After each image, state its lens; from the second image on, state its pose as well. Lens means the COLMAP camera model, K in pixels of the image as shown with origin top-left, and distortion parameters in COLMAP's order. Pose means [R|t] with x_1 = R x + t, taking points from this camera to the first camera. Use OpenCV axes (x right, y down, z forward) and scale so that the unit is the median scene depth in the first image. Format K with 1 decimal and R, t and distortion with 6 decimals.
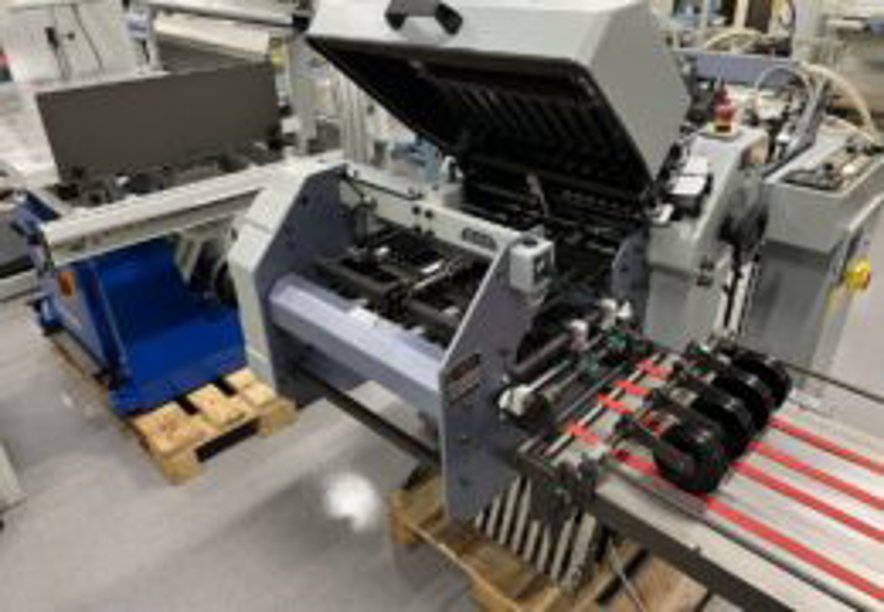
lens RADIAL K [[647.6, 0, 442.0], [0, 647.6, 298.8], [0, 0, 1]] dist [0.038168, -0.000336]
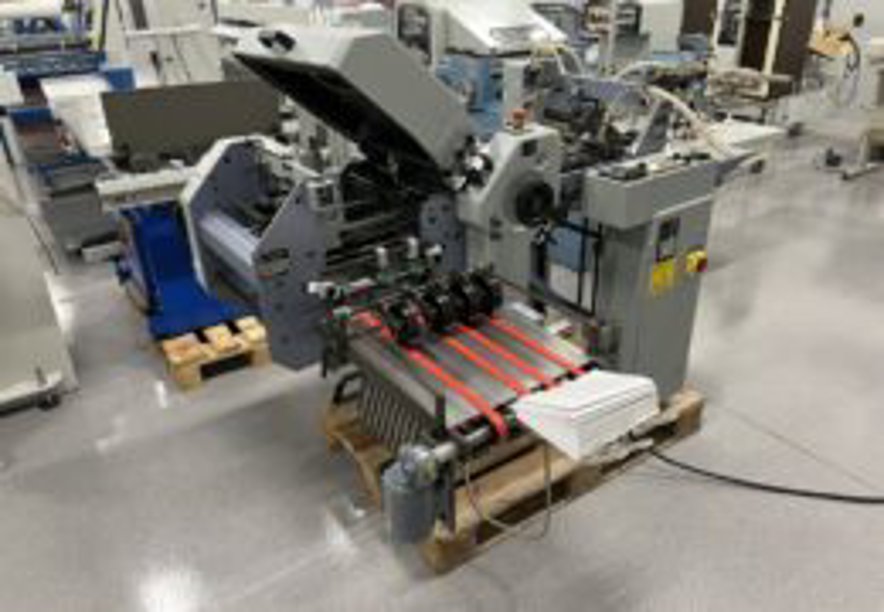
lens RADIAL K [[658.5, 0, 445.2], [0, 658.5, 313.3], [0, 0, 1]] dist [0.048900, -0.004246]
pose [[0.980455, 0.087789, -0.176074, 0.397346], [-0.094014, 0.995196, -0.027316, 0.133926], [0.172830, 0.043335, 0.983998, -0.282494]]
